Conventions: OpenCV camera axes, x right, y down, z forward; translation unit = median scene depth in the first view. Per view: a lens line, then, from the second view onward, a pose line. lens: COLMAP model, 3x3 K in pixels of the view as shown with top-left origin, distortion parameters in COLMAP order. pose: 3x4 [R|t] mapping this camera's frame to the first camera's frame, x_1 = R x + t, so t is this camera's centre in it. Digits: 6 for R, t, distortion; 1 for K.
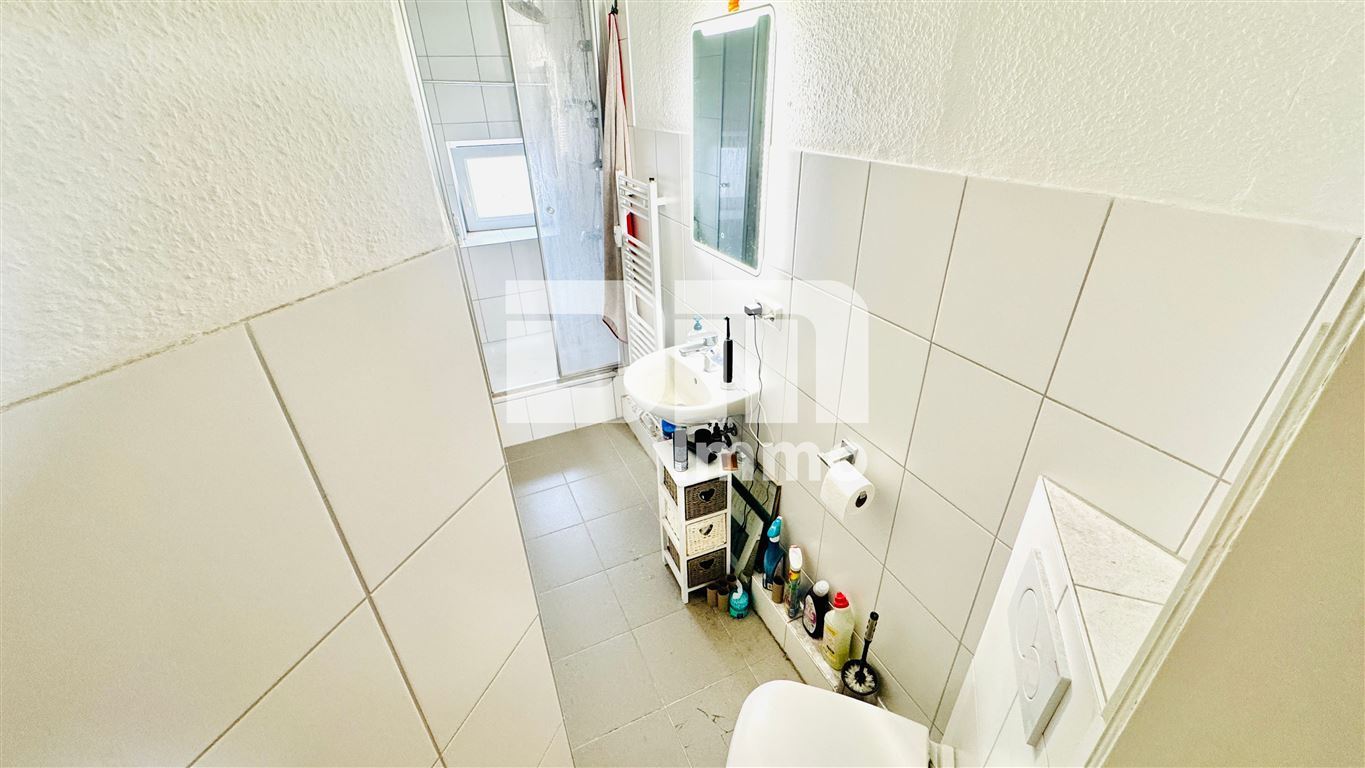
lens RADIAL K [[536.8, 0, 682.5], [0, 536.8, 384.0], [0, 0, 1]] dist [-0.005841, -0.000065]
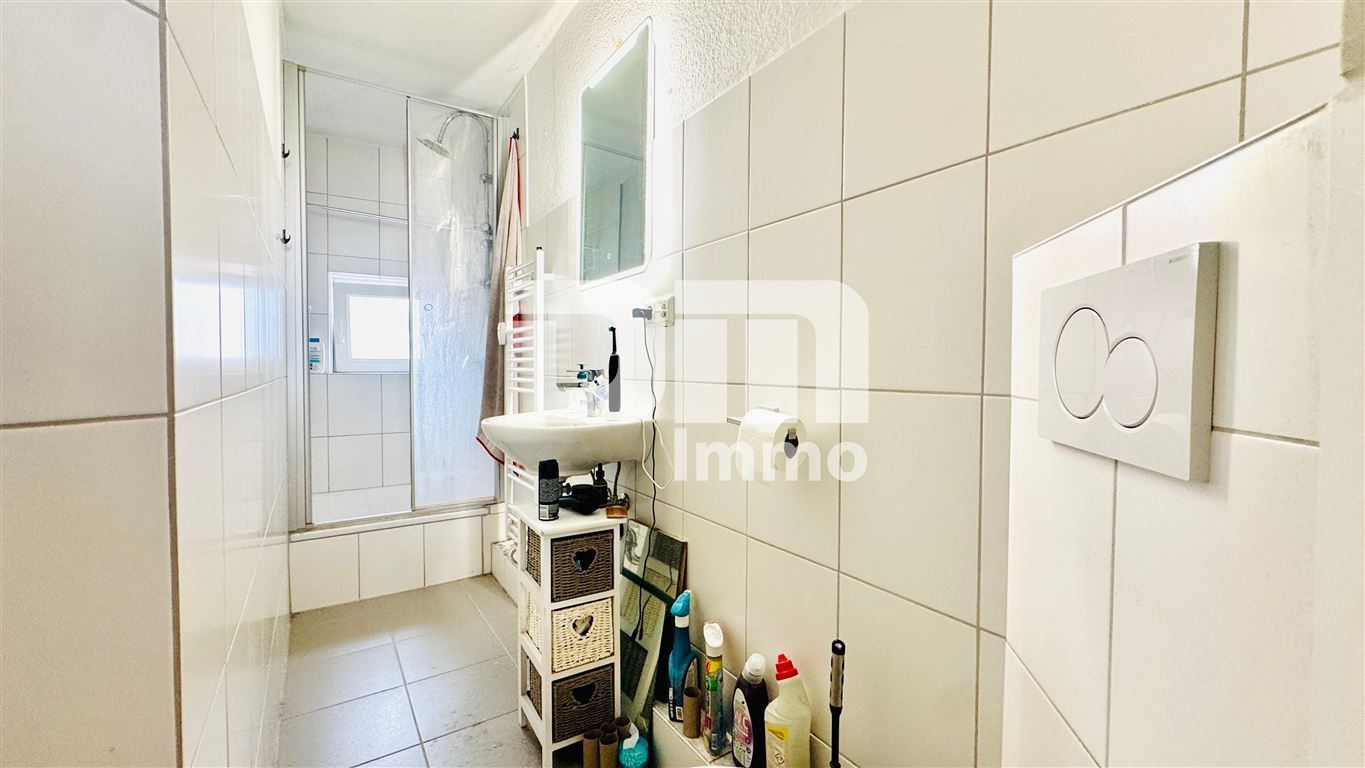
lens RADIAL K [[536.8, 0, 682.5], [0, 536.8, 384.0], [0, 0, 1]] dist [-0.005841, -0.000065]
pose [[0.986091, 0.025192, 0.164287, 0.047754], [0.051858, 0.892468, -0.448120, 0.301077], [-0.157910, 0.450407, 0.878748, 0.238218]]
